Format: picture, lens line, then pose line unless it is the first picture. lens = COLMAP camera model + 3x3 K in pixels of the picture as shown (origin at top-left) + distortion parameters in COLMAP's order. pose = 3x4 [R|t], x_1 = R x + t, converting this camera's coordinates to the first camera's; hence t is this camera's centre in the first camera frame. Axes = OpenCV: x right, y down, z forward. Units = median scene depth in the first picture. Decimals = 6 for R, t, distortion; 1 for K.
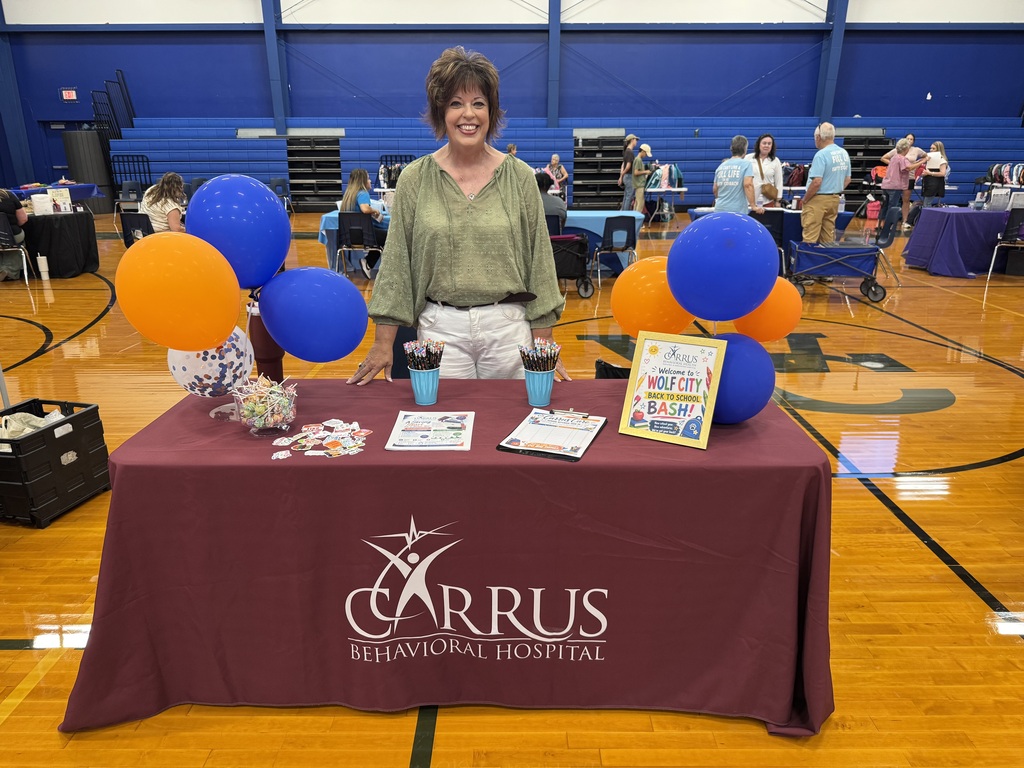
lens RADIAL K [[711.2, 0, 515.8], [0, 711.2, 389.0], [0, 0, 1]] dist [0.007691, -0.018110]
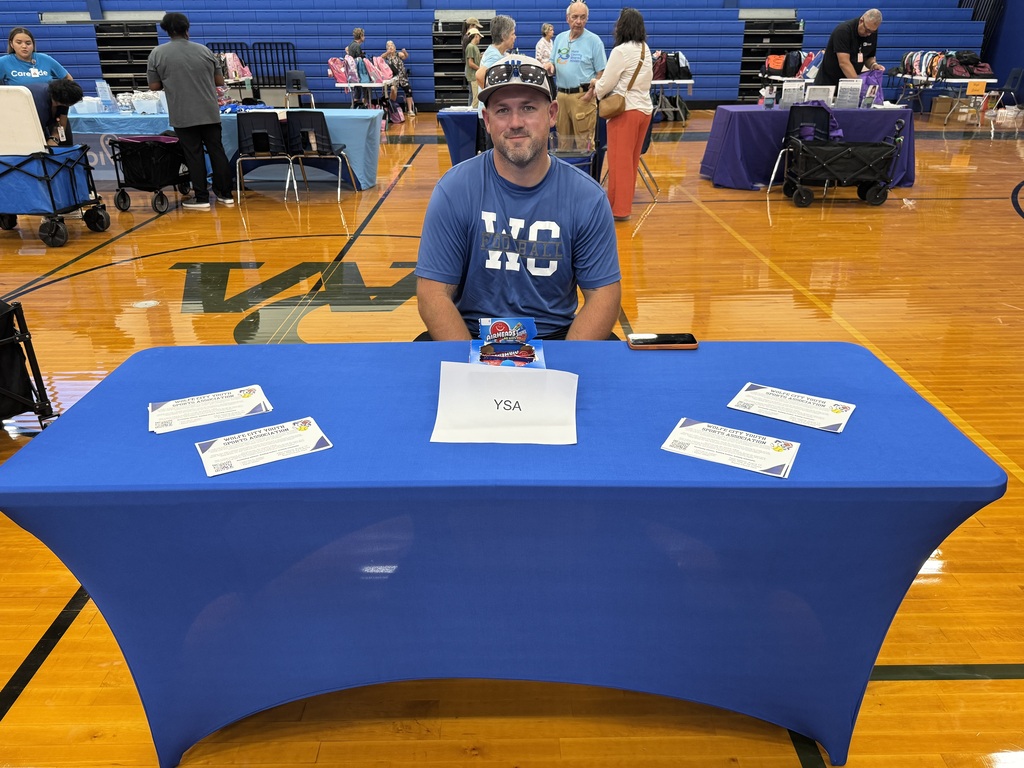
lens RADIAL K [[773.6, 0, 513.8], [0, 773.6, 386.8], [0, 0, 1]] dist [-0.007972, -0.003583]
pose [[0.999988, -0.003371, 0.003536, 0.169066], [0.002991, 0.994751, 0.102282, -0.007831], [-0.003862, -0.102270, 0.994749, 0.024624]]
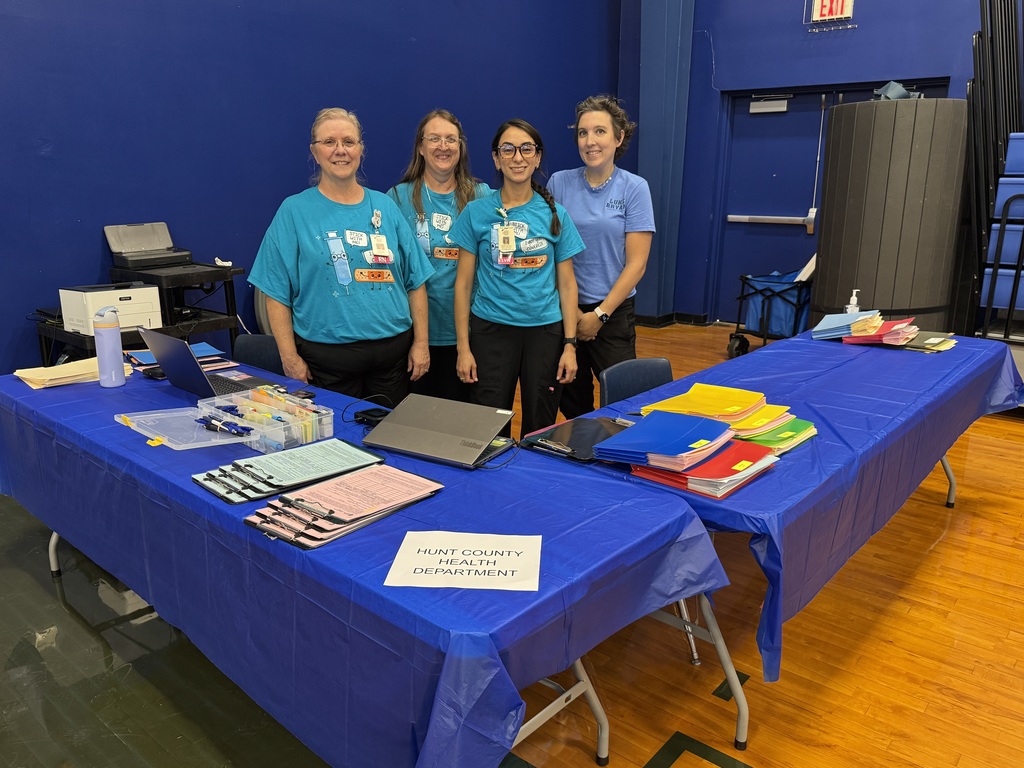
lens RADIAL K [[773.6, 0, 511.5], [0, 773.6, 382.2], [0, 0, 1]] dist [-0.007972, -0.003583]
pose [[0.763111, 0.173274, -0.622605, -0.521400], [-0.204128, 0.978693, 0.022180, -0.235790], [0.613182, 0.110166, 0.782222, 0.690816]]
